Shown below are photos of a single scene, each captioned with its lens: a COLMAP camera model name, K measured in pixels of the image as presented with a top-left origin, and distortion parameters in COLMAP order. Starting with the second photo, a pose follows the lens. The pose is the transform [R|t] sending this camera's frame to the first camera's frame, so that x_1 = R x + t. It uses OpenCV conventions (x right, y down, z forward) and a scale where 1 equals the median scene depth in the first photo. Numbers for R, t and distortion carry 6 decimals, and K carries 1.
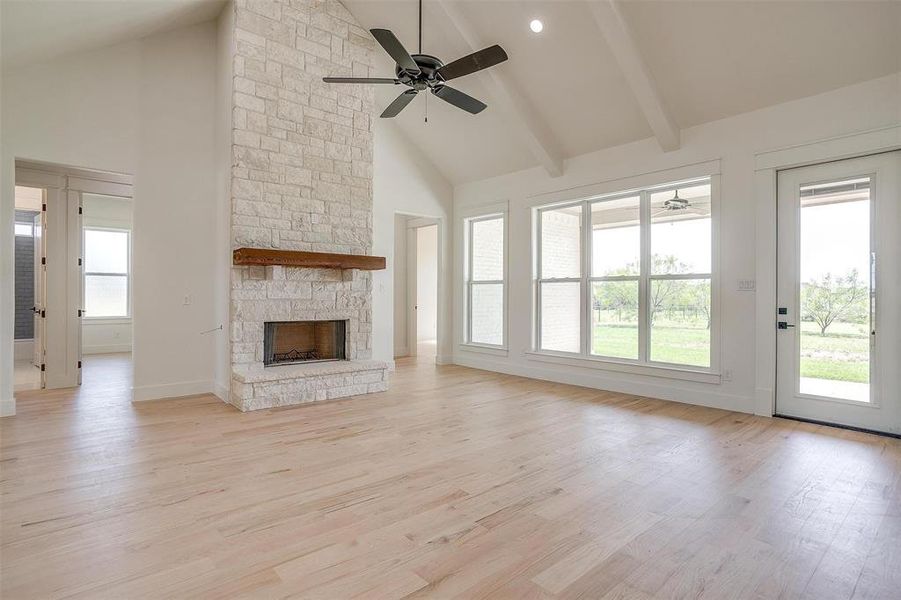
lens RADIAL K [[455.8, 0, 442.5], [0, 455.8, 299.1], [0, 0, 1]] dist [-0.035497, 0.018908]
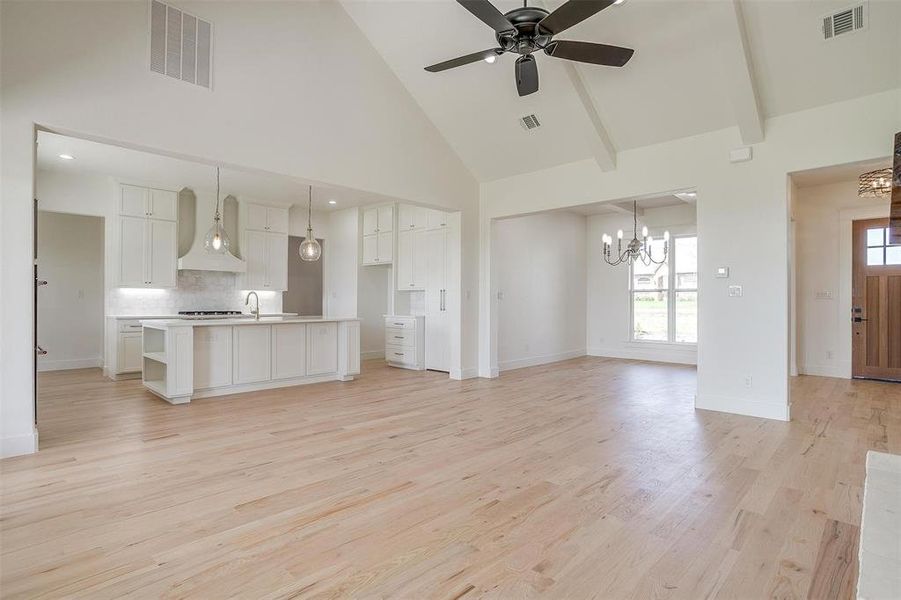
lens RADIAL K [[455.8, 0, 445.8], [0, 455.8, 296.6], [0, 0, 1]] dist [-0.035497, 0.018908]
pose [[-0.995540, -0.007874, -0.094008, 0.154019], [-0.007504, 0.999963, -0.004294, -0.011447], [0.094038, -0.003569, -0.995562, 1.670319]]
